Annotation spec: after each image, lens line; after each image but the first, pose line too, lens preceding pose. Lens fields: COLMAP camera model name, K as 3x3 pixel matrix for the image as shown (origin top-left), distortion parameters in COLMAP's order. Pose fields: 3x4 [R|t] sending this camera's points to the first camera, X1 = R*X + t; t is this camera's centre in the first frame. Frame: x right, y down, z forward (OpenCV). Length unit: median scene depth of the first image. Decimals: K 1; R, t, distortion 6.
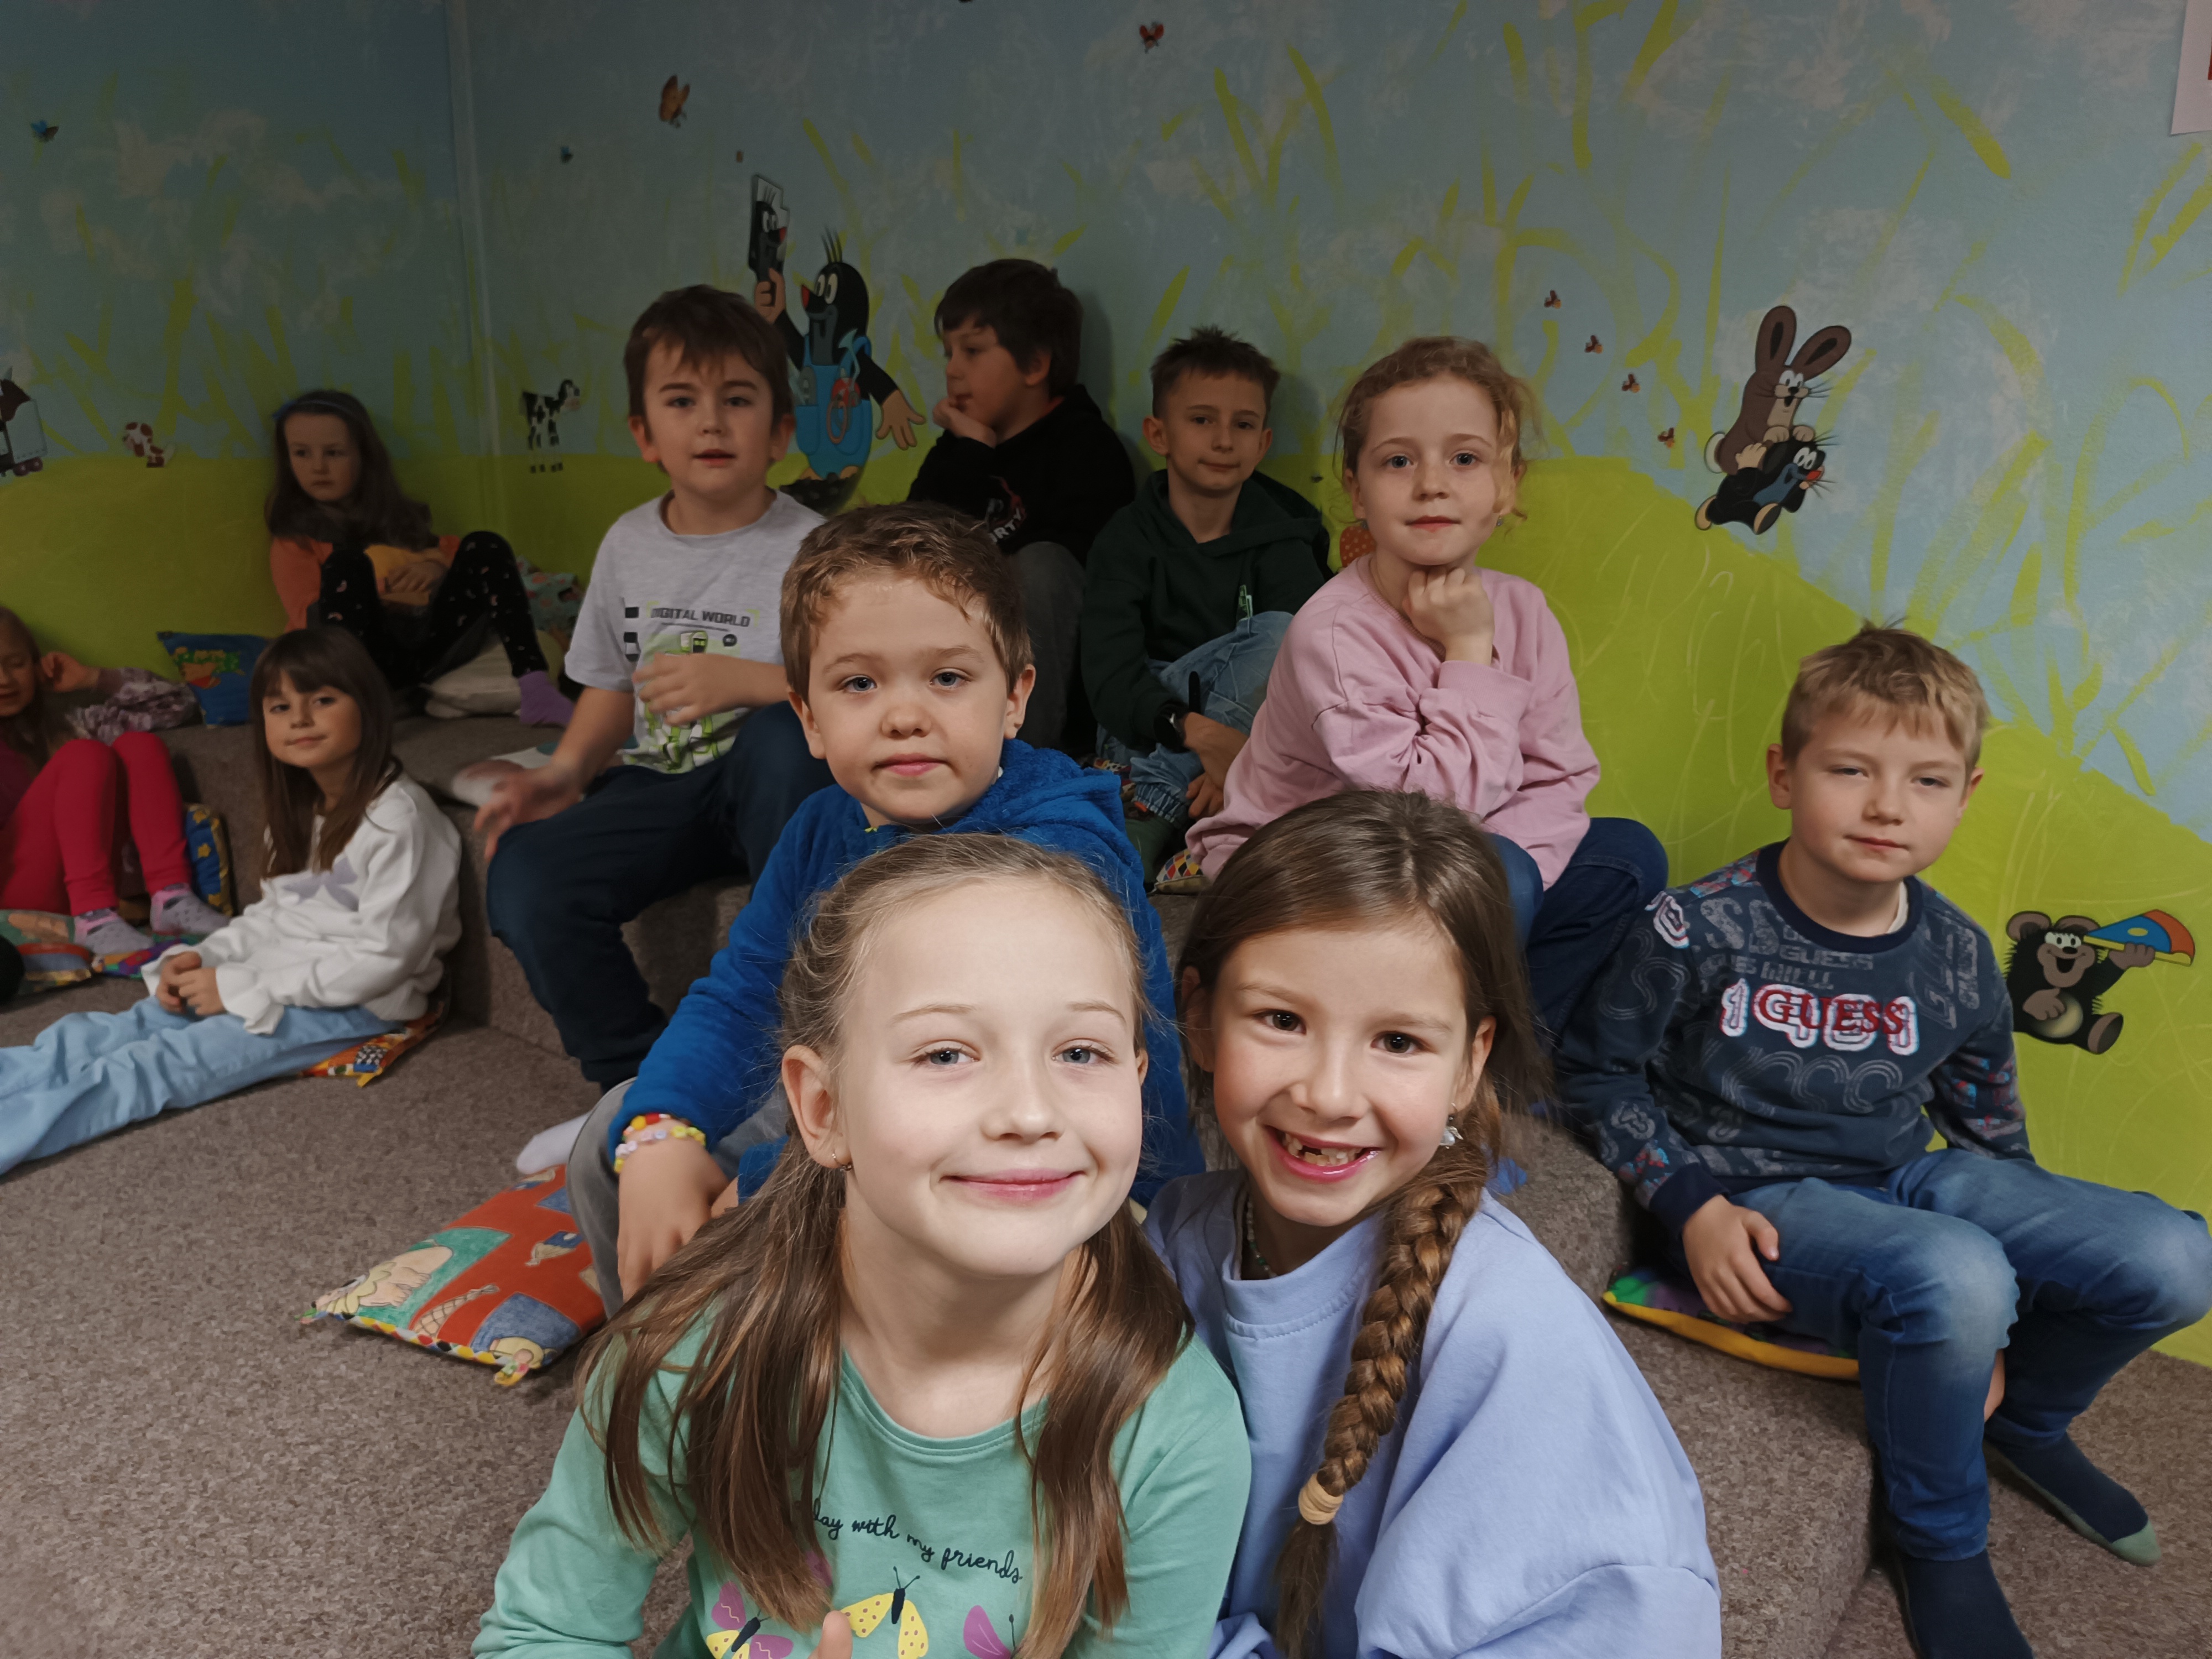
lens RADIAL K [[1588.0, 0, 1107.0], [0, 1588.0, 814.1], [0, 0, 1]] dist [0.003162, -0.009369]
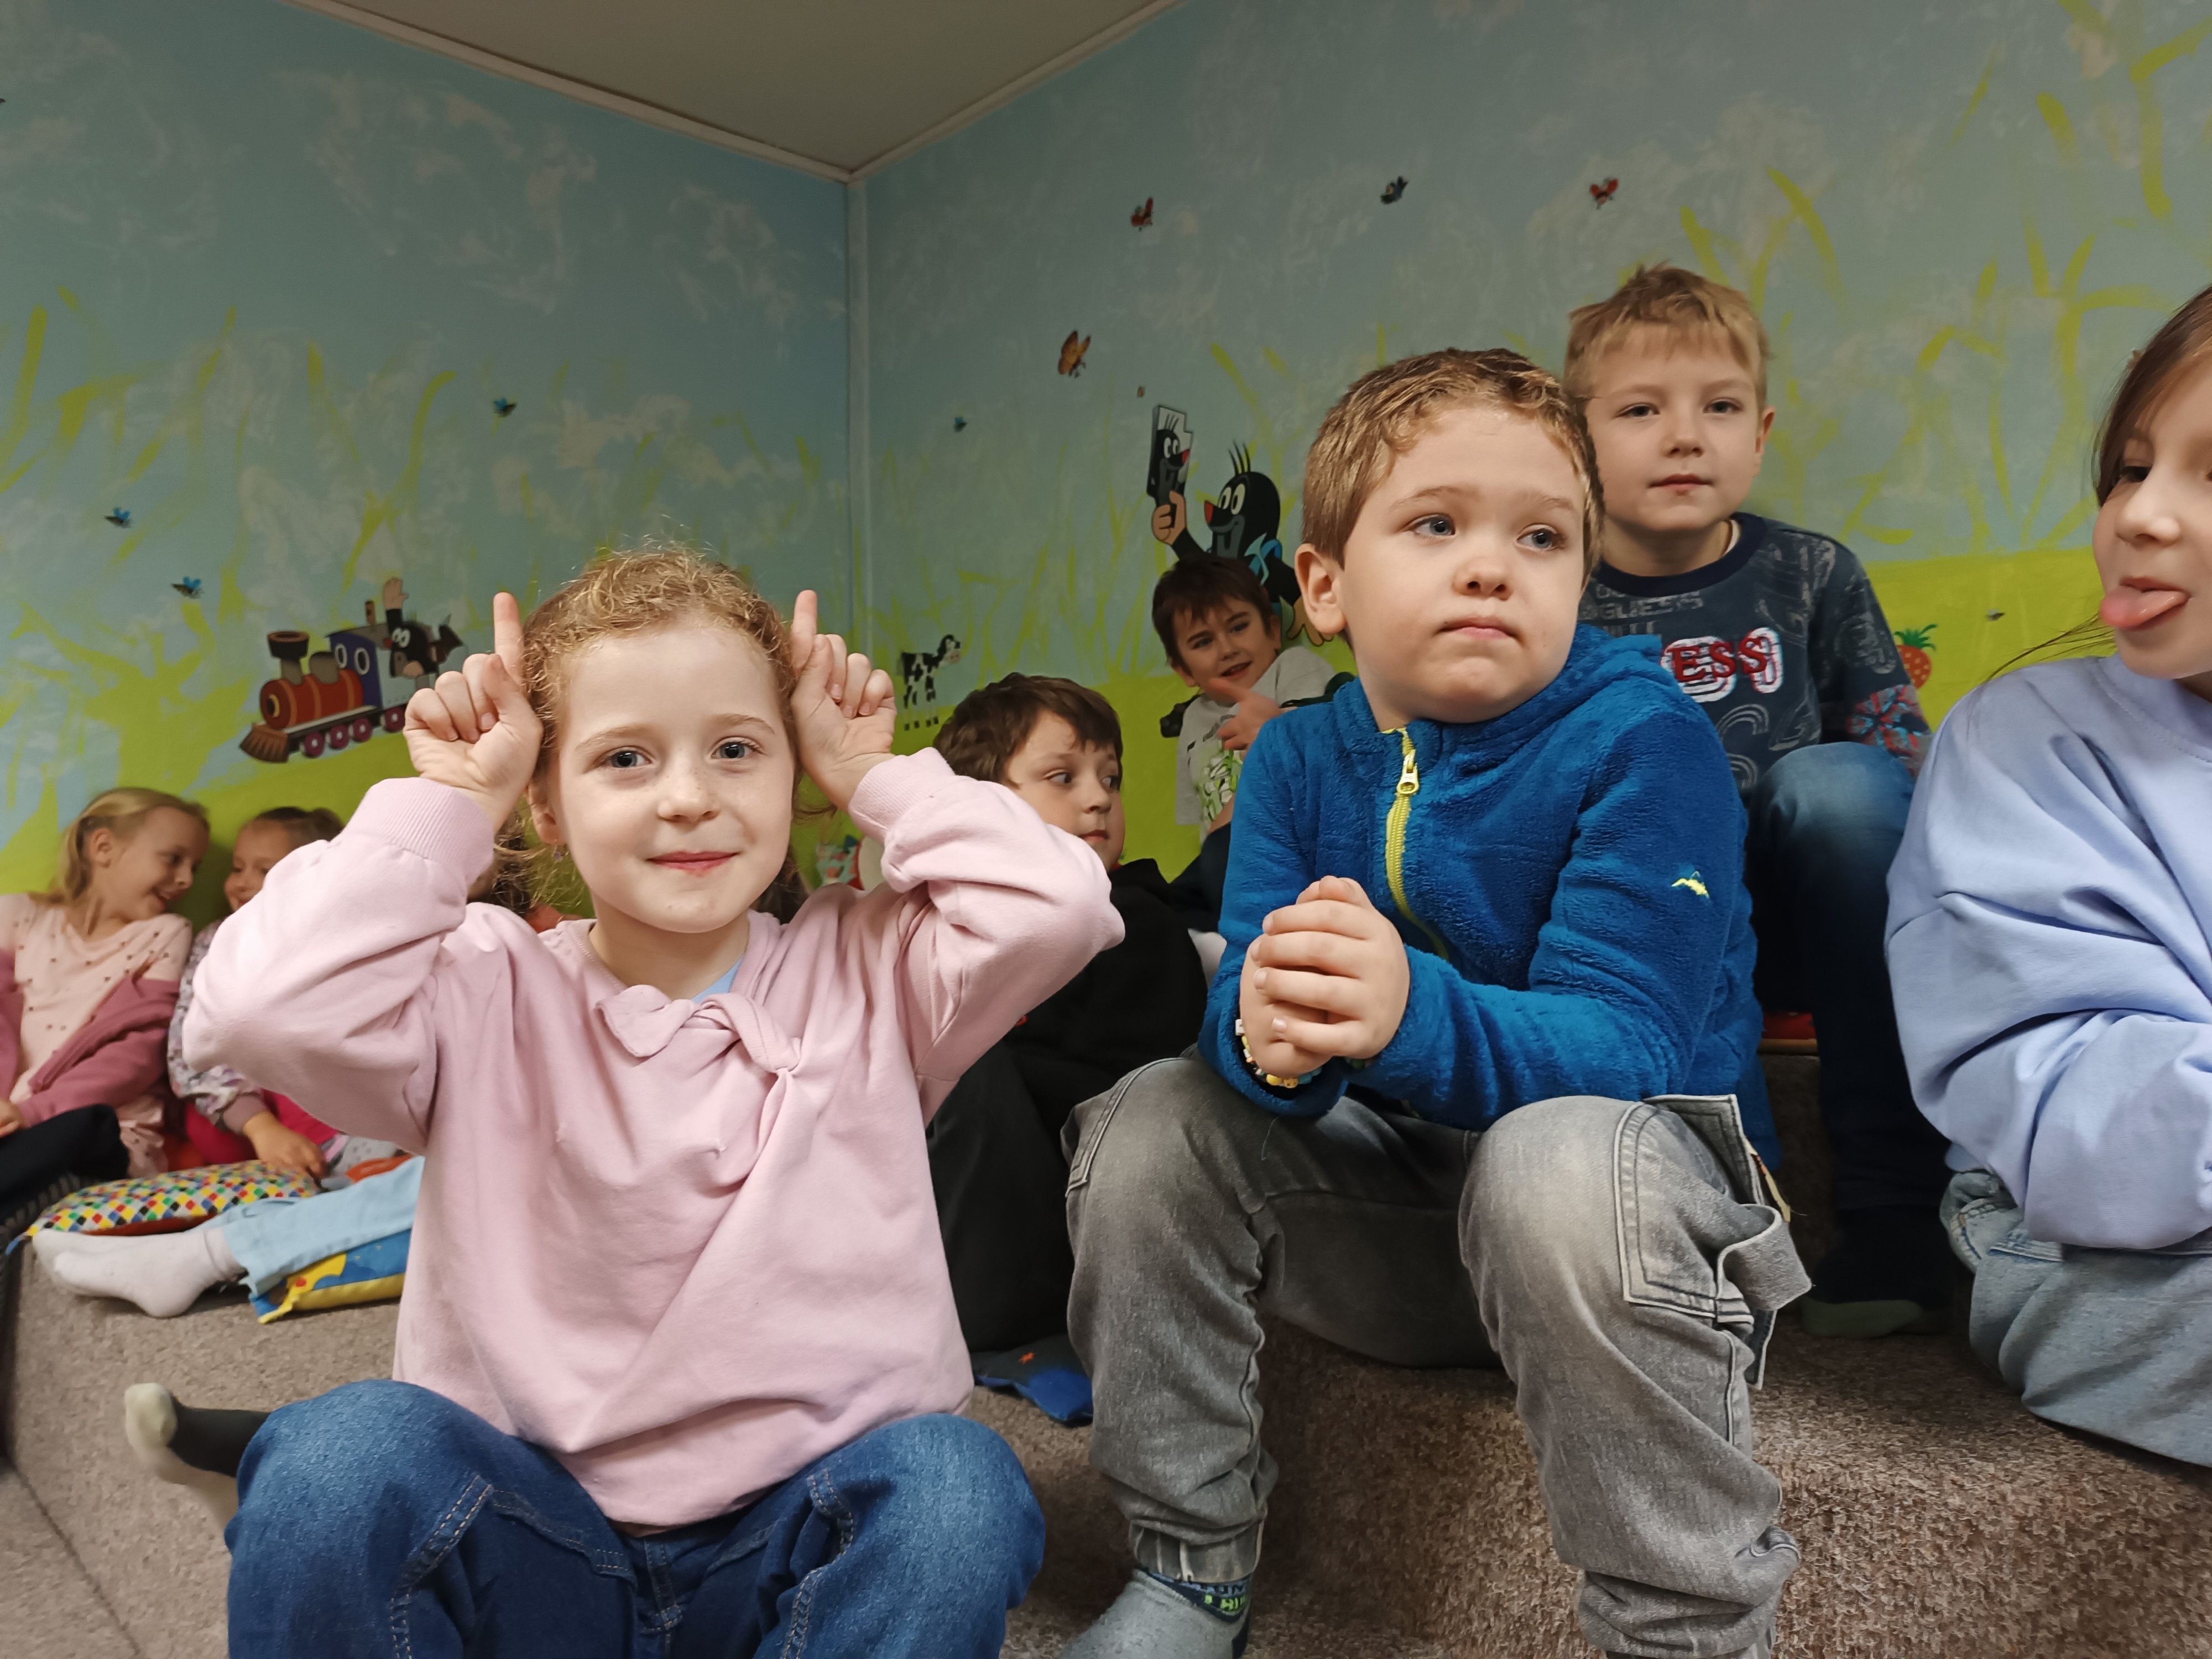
lens RADIAL K [[1588.0, 0, 1106.9], [0, 1588.0, 817.3], [0, 0, 1]] dist [0.003162, -0.009369]
pose [[0.988861, -0.024287, -0.146845, -0.114311], [-0.013275, 0.968273, -0.249542, 0.105368], [0.148246, 0.248712, 0.957165, 0.097084]]
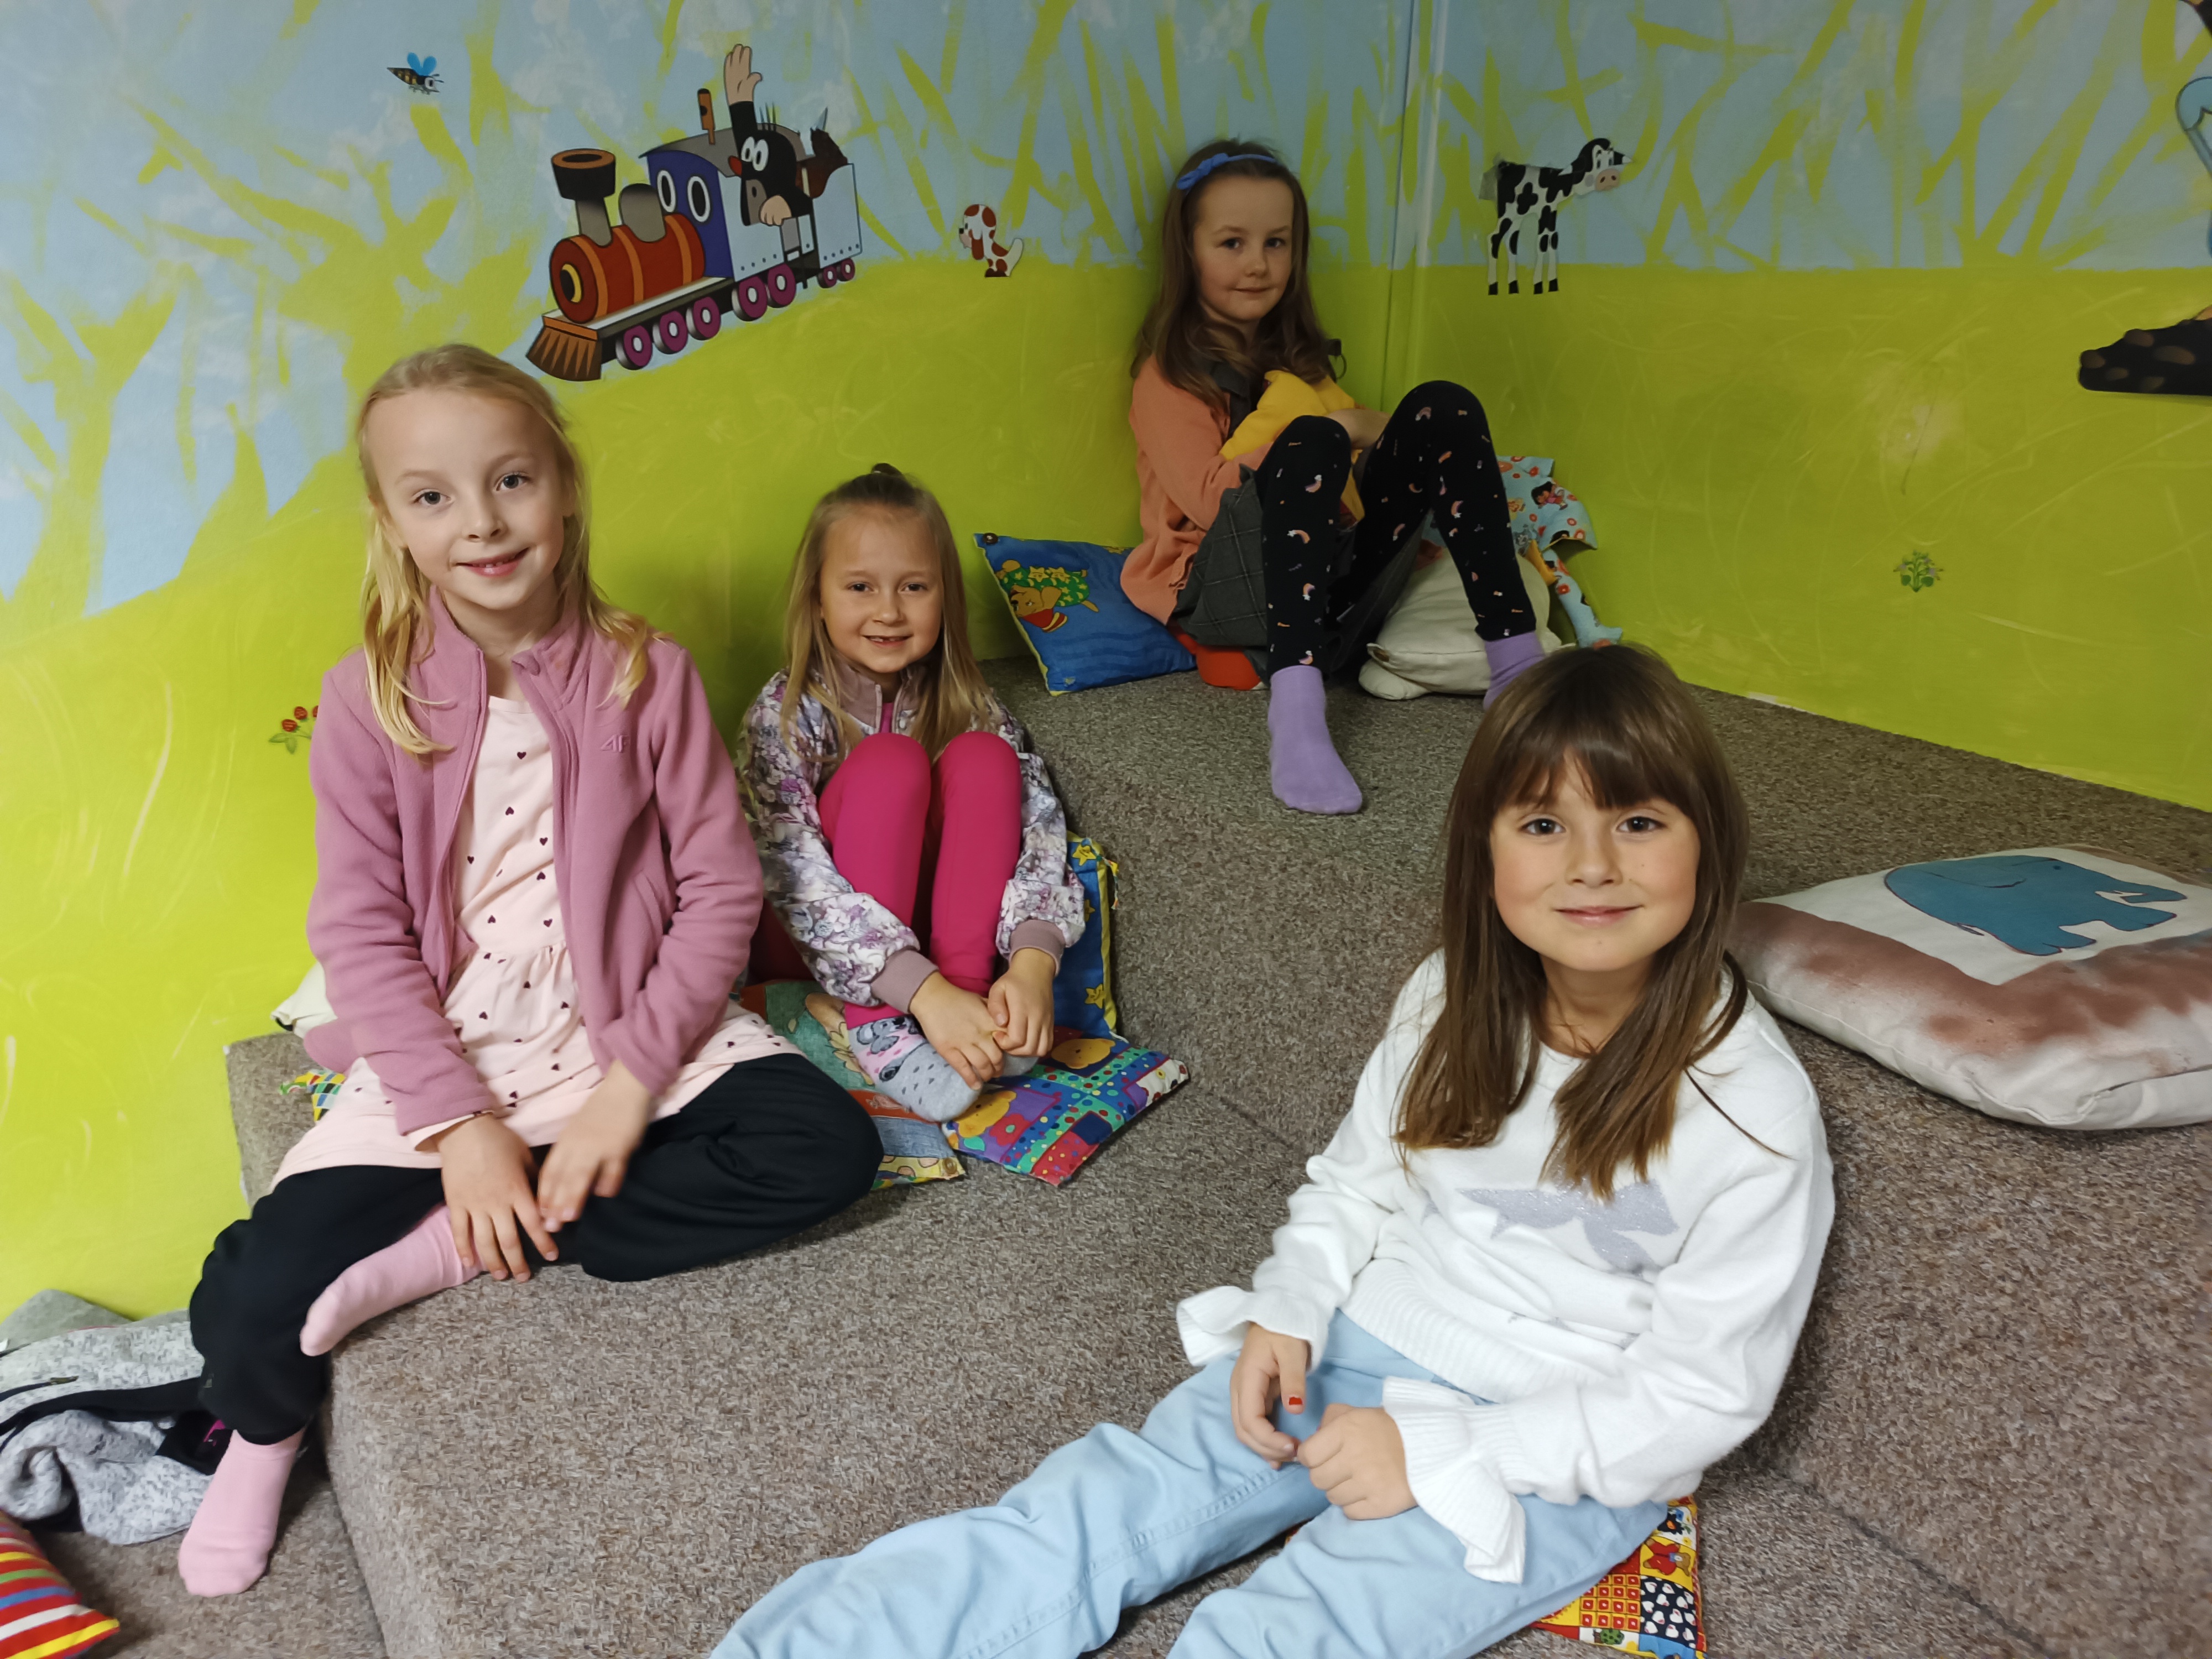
lens RADIAL K [[1588.0, 0, 1101.6], [0, 1588.0, 812.0], [0, 0, 1]] dist [0.003162, -0.009369]
pose [[0.958470, 0.103162, -0.265880, -0.399515], [-0.075277, 0.990734, 0.113044, -0.087529], [0.275078, -0.088335, 0.957355, 0.413200]]
